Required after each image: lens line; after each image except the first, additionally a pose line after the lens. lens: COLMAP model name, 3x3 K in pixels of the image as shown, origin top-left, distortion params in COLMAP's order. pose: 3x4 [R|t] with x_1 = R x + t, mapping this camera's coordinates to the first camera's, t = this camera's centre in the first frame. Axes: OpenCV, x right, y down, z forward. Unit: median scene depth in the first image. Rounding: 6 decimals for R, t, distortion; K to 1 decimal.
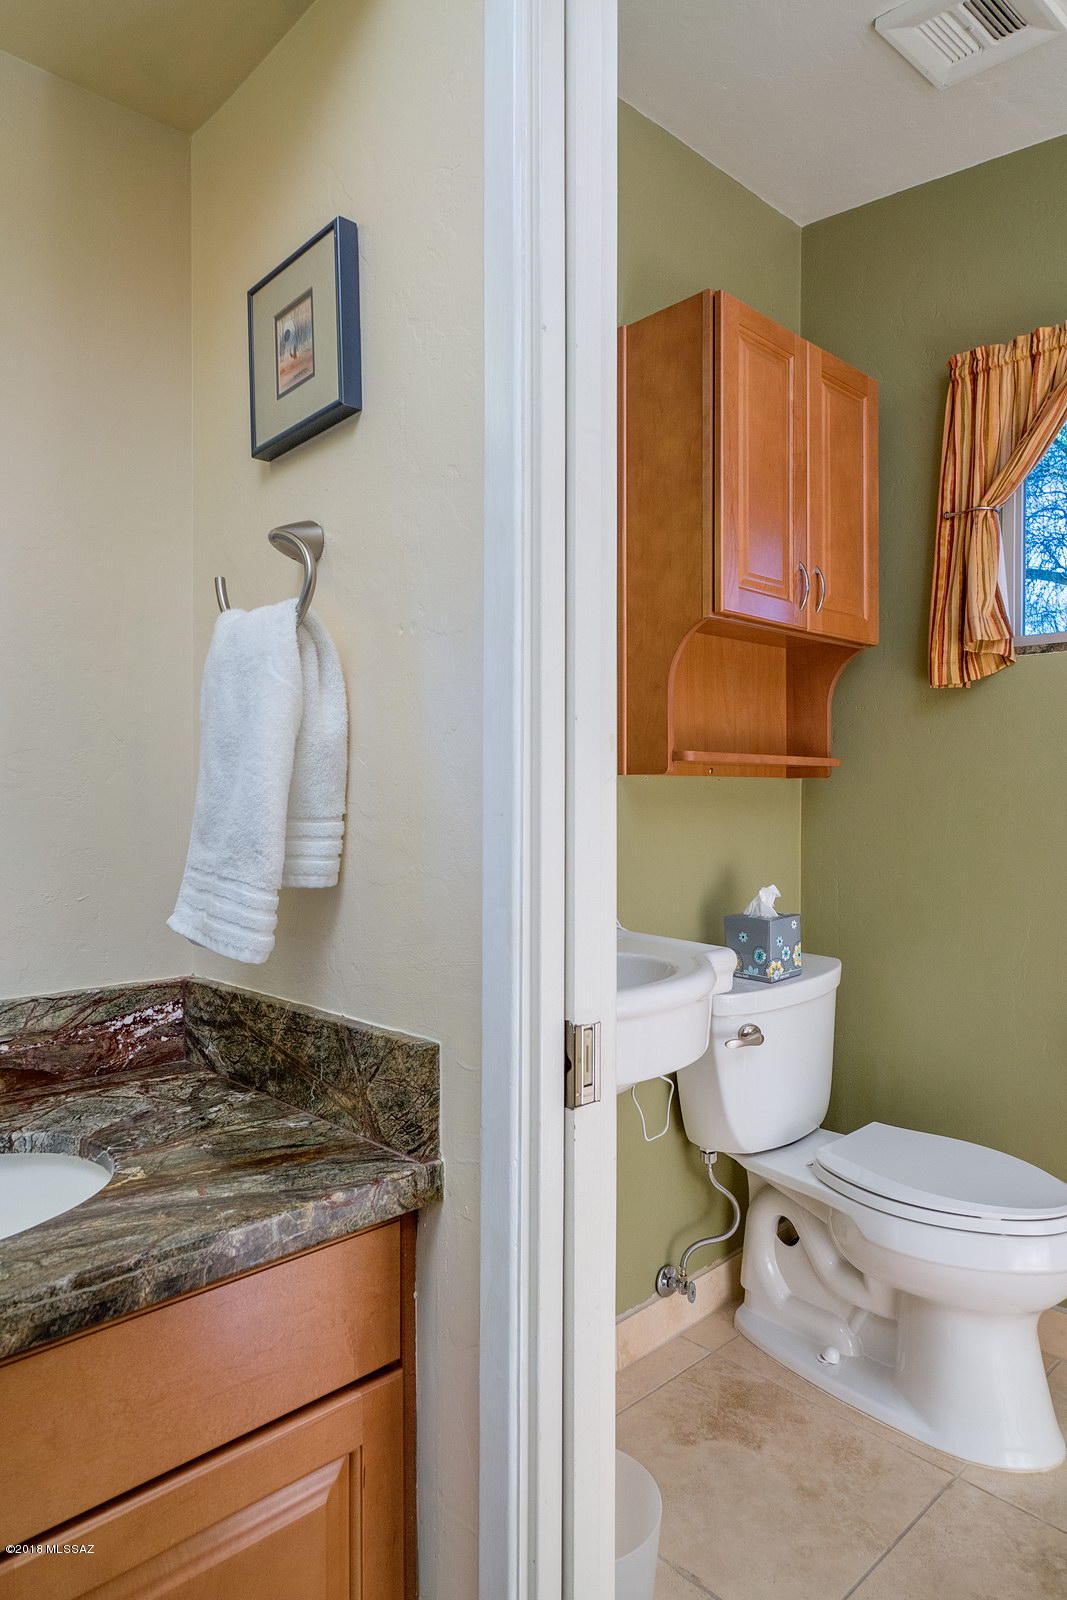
lens RADIAL K [[1161.7, 0, 534.9], [0, 1161.7, 801.0], [0, 0, 1]] dist [0.000373, 0.003281]
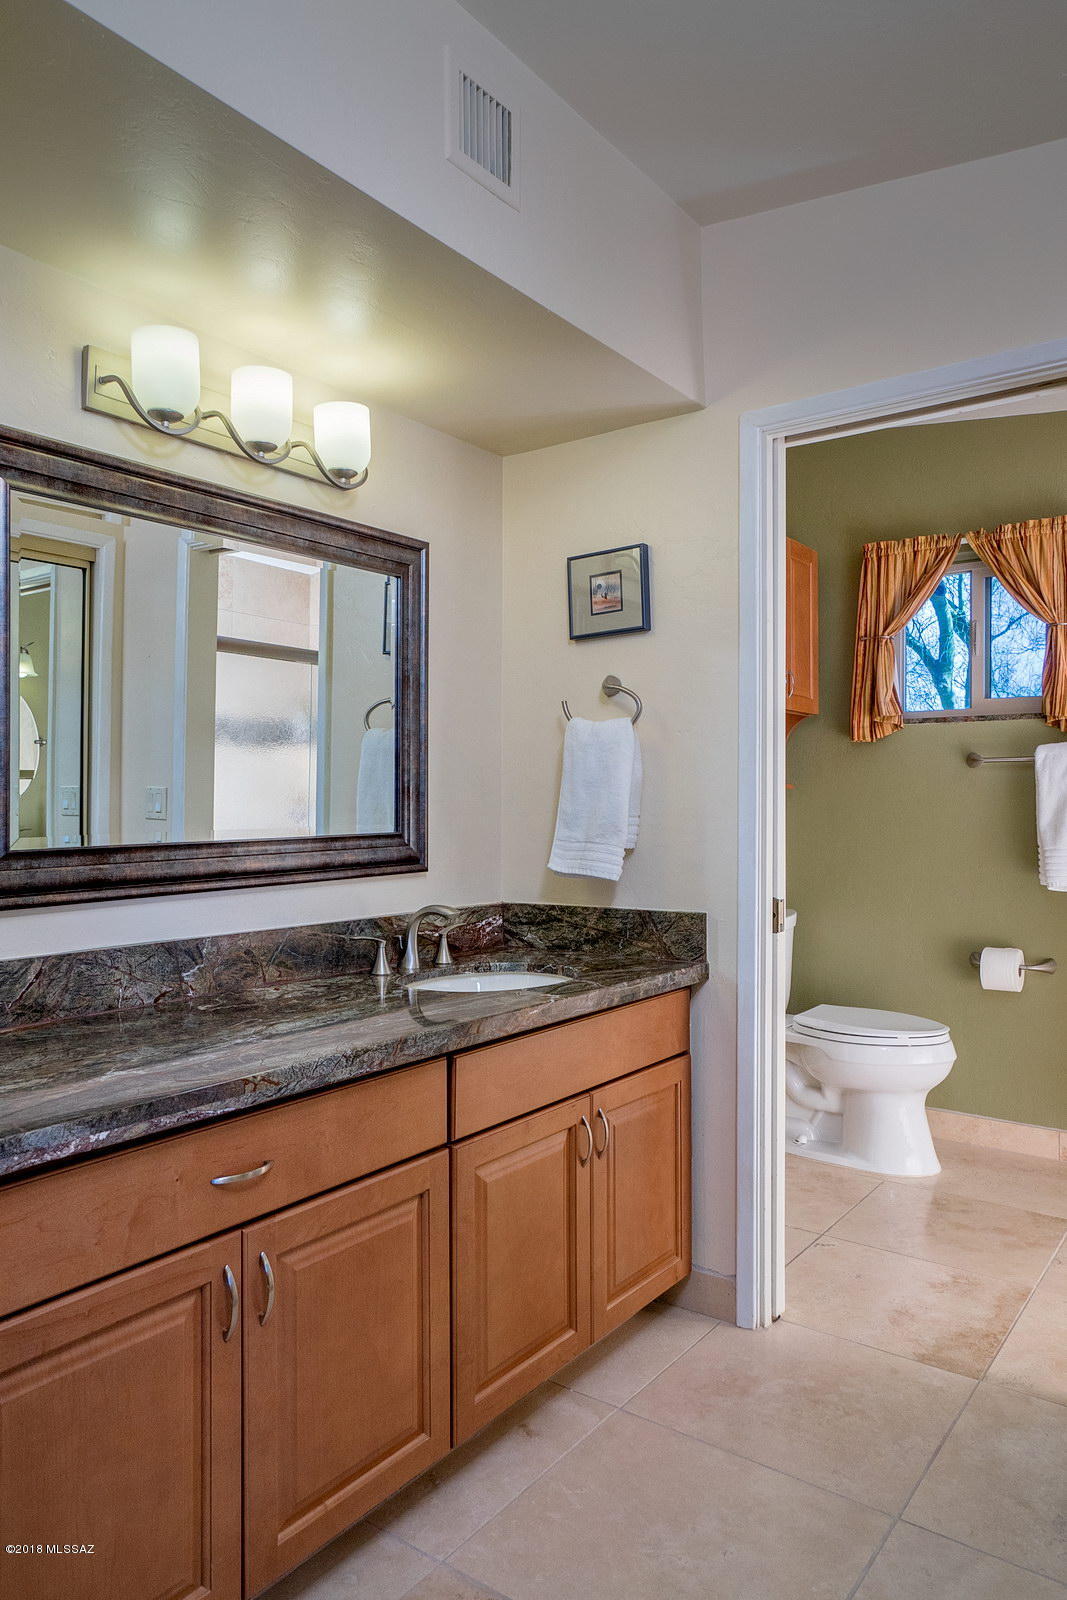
lens RADIAL K [[1038.6, 0, 532.3], [0, 1038.6, 798.0], [0, 0, 1]] dist [-0.001126, -0.000916]
pose [[0.994984, 0.002915, 0.099987, -0.340258], [-0.001528, 0.999902, -0.013945, 0.004715], [-0.100018, 0.013722, 0.994891, -0.554125]]
